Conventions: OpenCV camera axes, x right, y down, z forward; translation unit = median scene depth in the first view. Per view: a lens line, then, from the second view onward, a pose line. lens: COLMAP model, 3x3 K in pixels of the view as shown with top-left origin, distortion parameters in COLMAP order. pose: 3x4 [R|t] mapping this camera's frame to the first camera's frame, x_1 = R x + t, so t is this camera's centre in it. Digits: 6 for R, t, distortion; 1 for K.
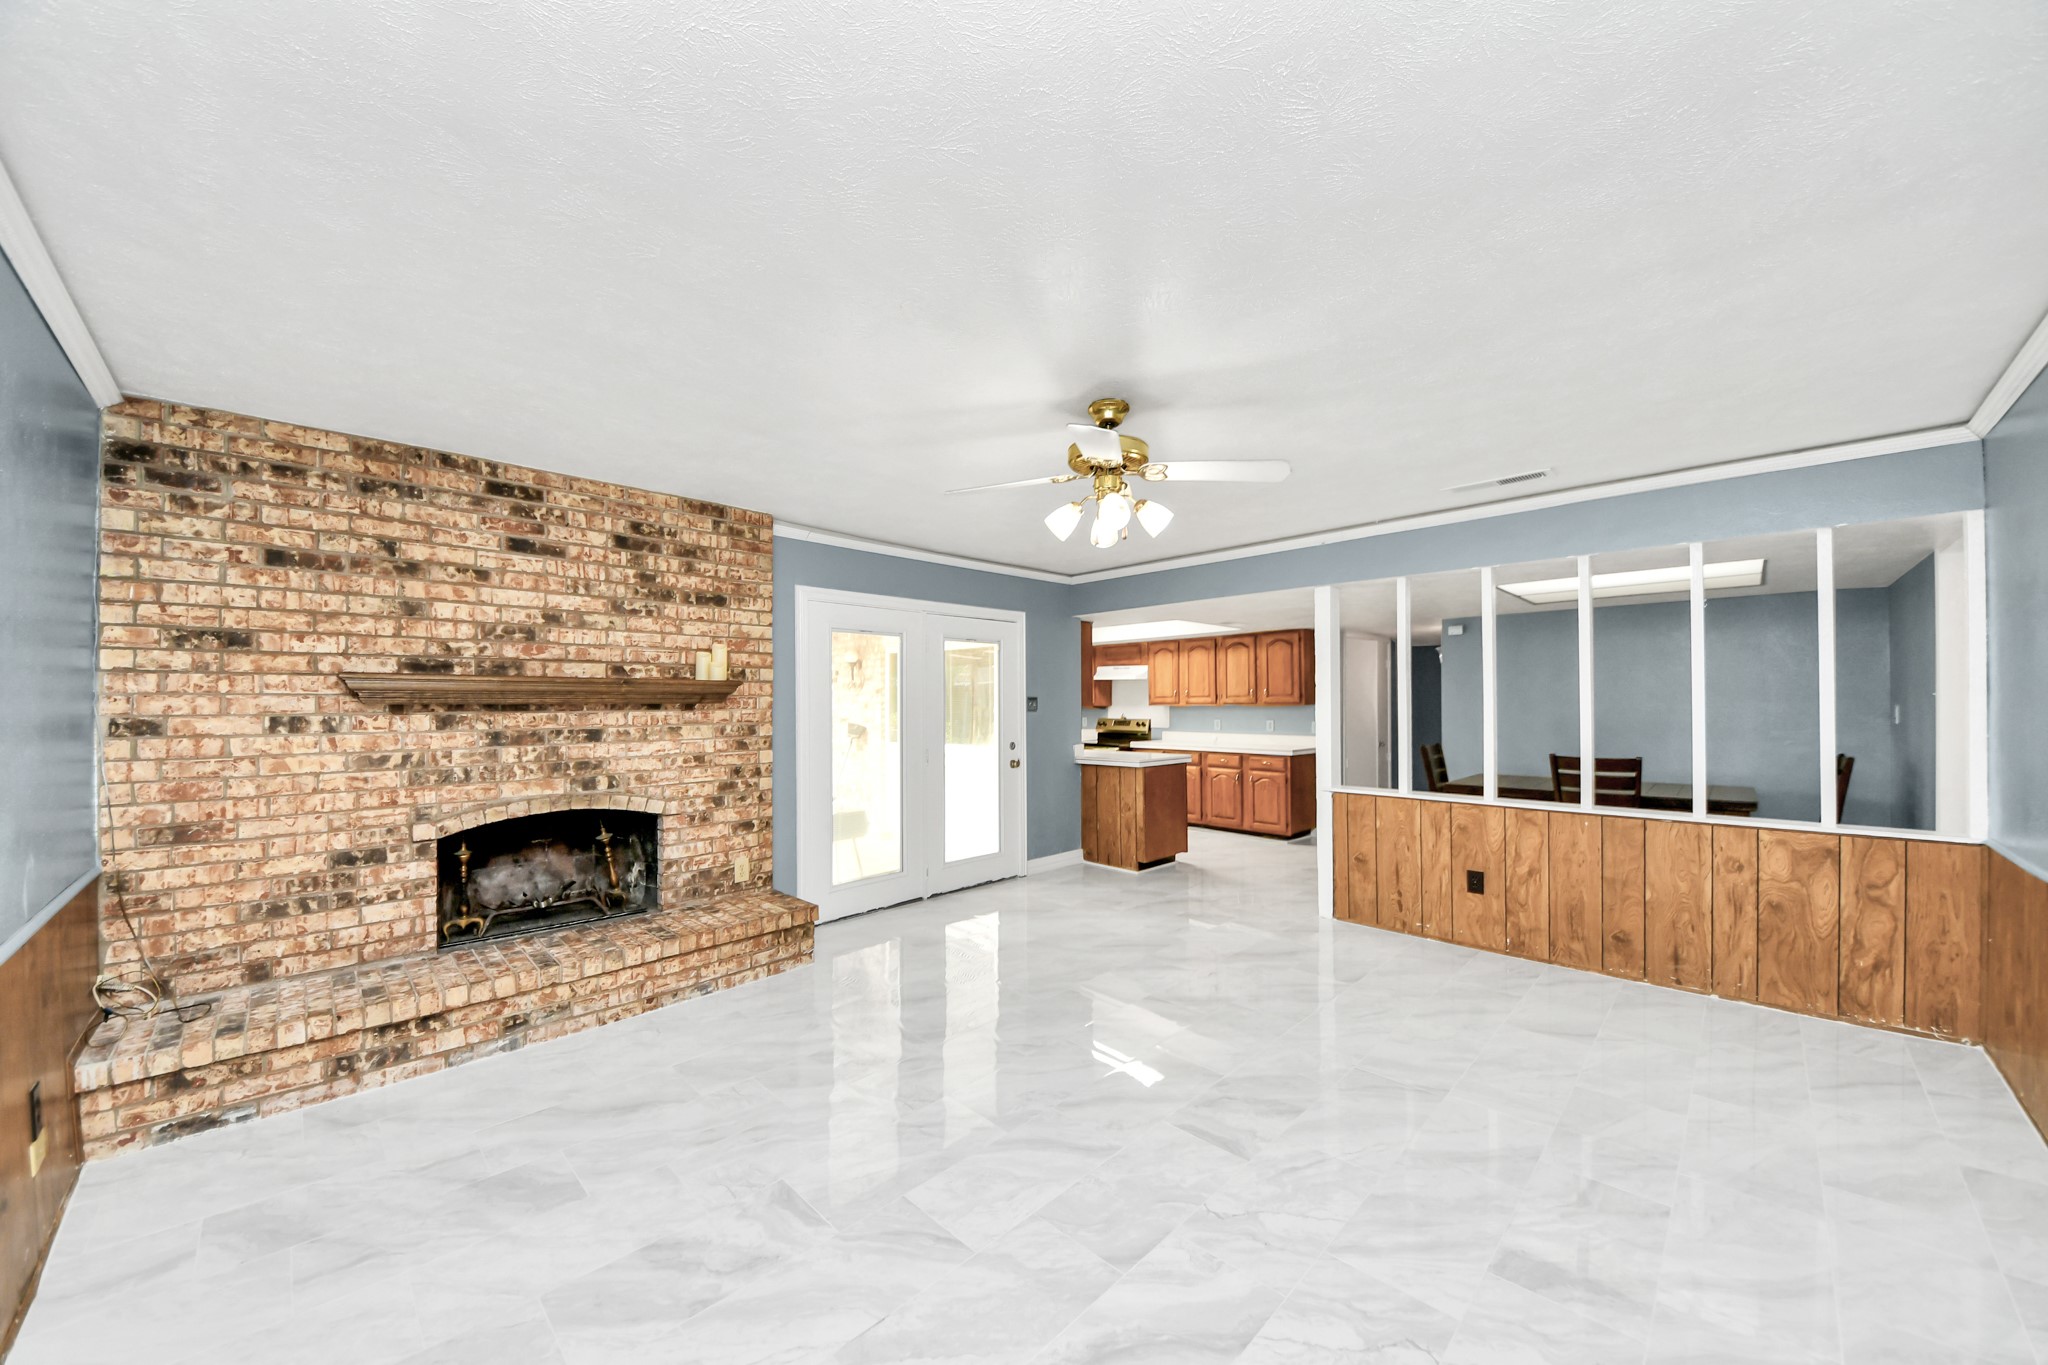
lens RADIAL K [[724.0, 0, 1014.0], [0, 724.0, 697.4], [0, 0, 1]] dist [0.035351, -0.024612]
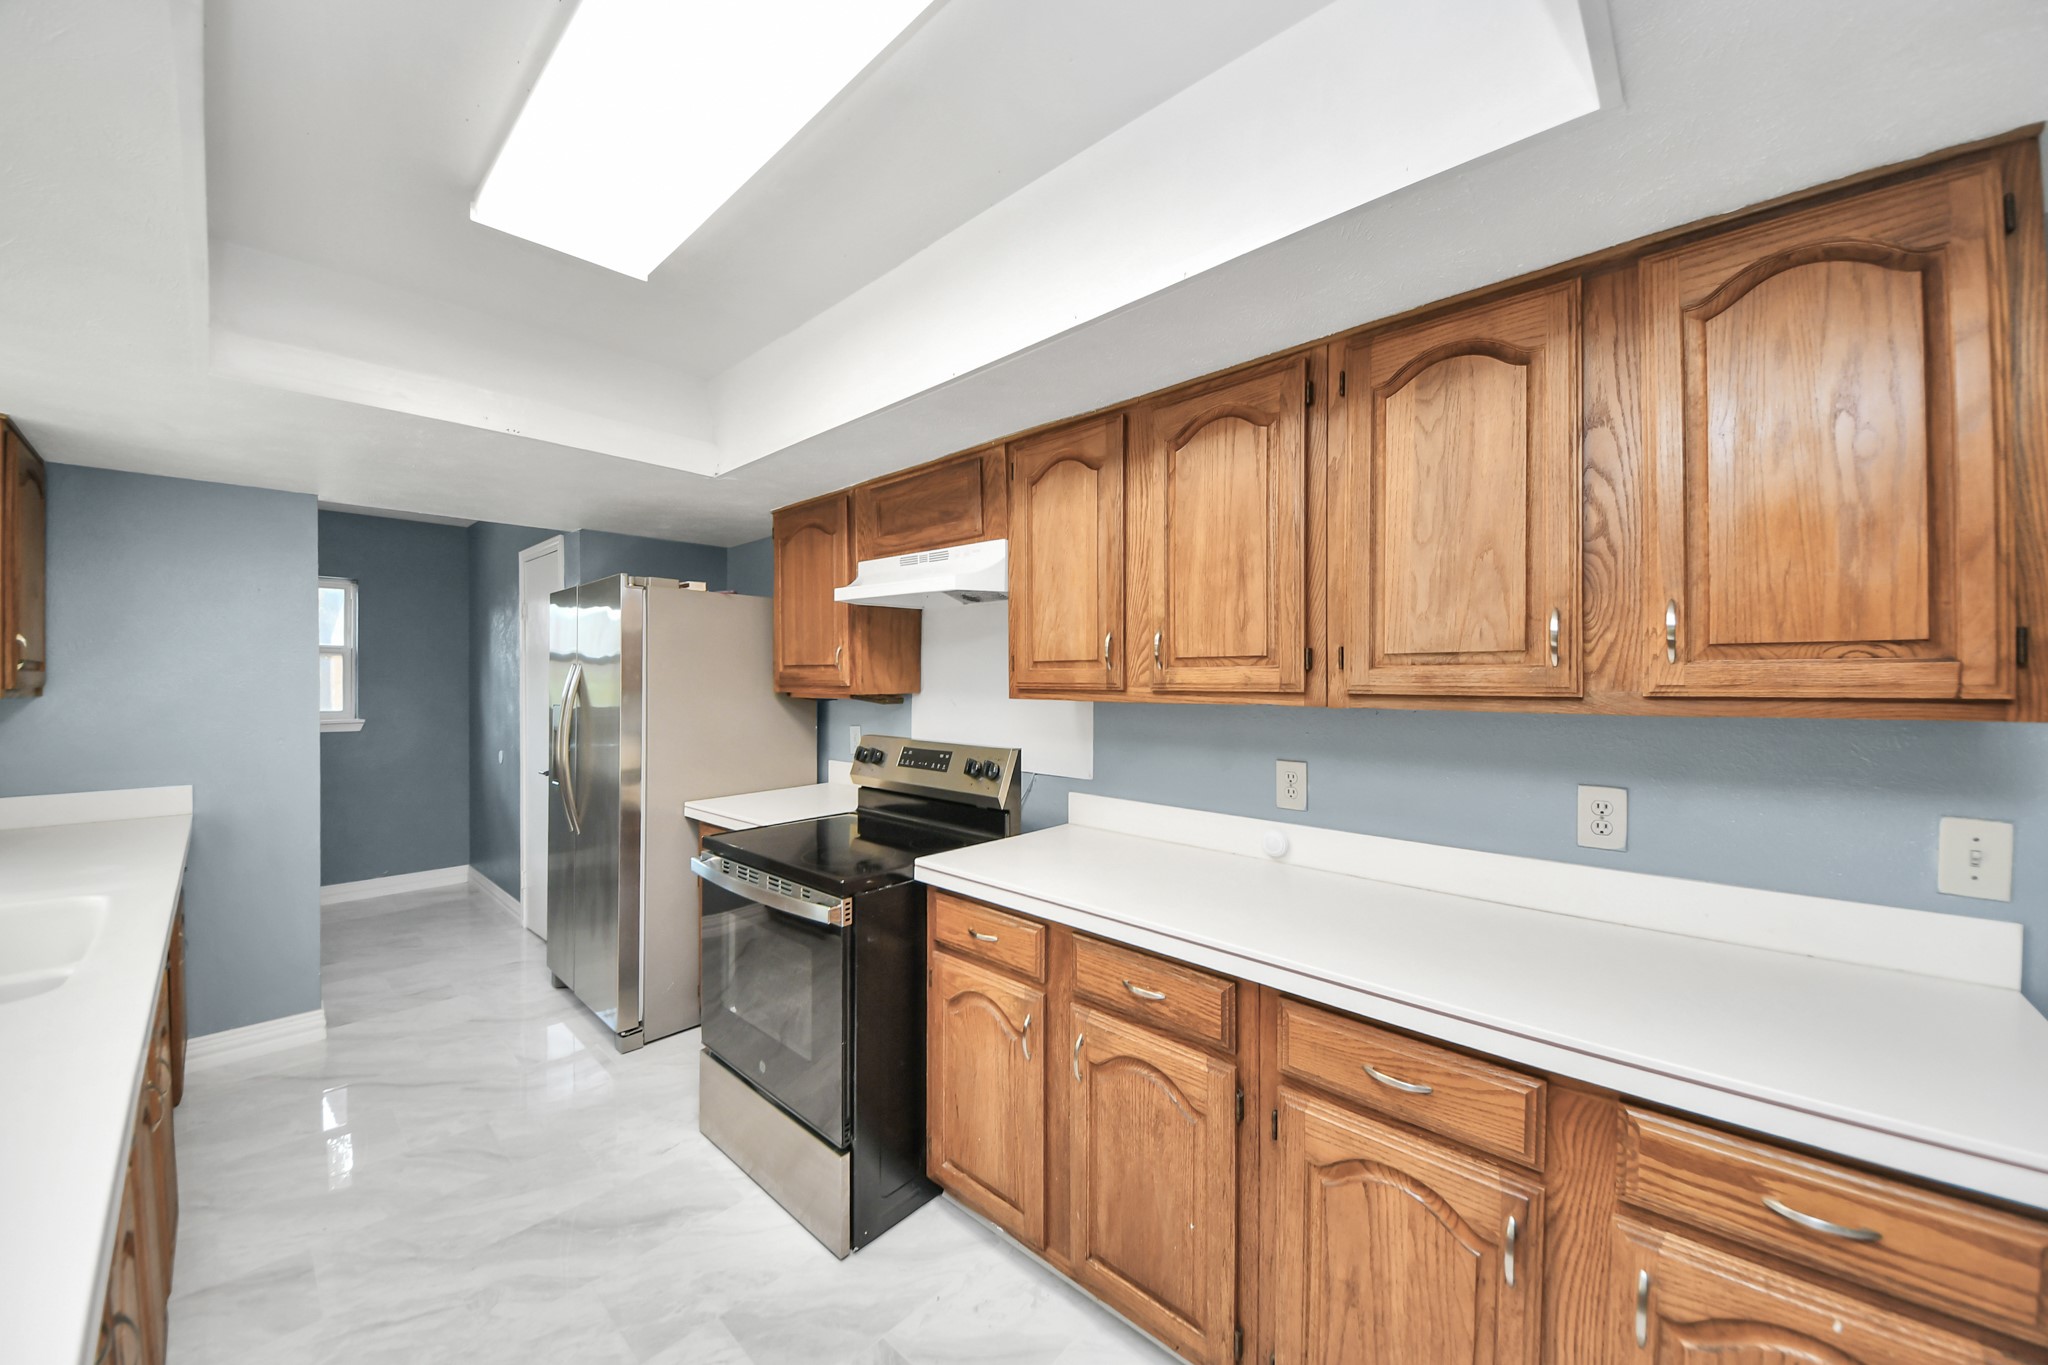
lens RADIAL K [[718.1, 0, 1024.0], [0, 718.1, 682.5], [0, 0, 1]] dist [0.027581, -0.015665]
pose [[0.999137, 0.010595, 0.040160, 0.440698], [-0.011054, 0.999876, 0.011220, 0.008443], [-0.040036, -0.011654, 0.999130, 1.838159]]
